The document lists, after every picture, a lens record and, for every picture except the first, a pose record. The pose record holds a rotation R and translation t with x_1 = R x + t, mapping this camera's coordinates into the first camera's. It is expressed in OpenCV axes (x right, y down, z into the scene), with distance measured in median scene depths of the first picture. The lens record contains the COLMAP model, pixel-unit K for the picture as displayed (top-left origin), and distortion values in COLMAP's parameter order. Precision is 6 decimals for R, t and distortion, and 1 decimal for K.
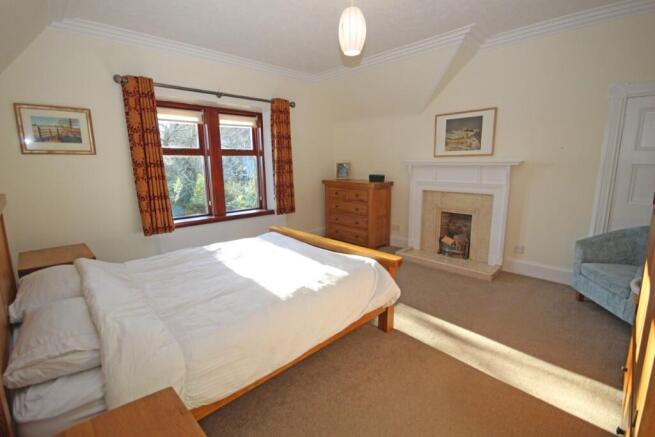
lens RADIAL K [[302.7, 0, 331.8], [0, 302.7, 217.9], [0, 0, 1]] dist [-0.007289, -0.001973]
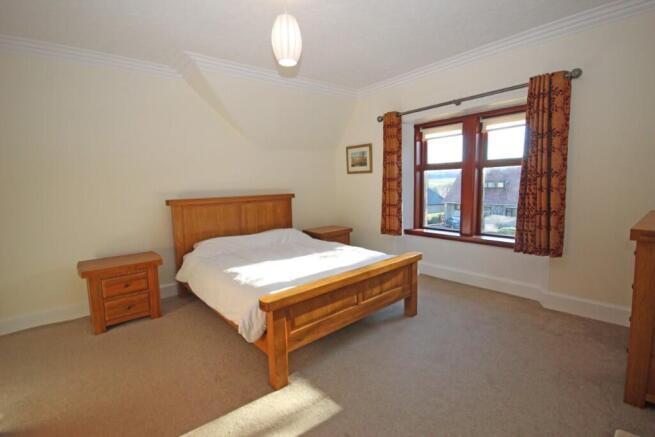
lens RADIAL K [[302.7, 0, 328.1], [0, 302.7, 216.9], [0, 0, 1]] dist [-0.007289, -0.001973]
pose [[-0.075213, 0.122990, -0.989554, 0.598356], [-0.154406, 0.978959, 0.133409, -0.131636], [0.985141, 0.162827, -0.054640, 0.725653]]
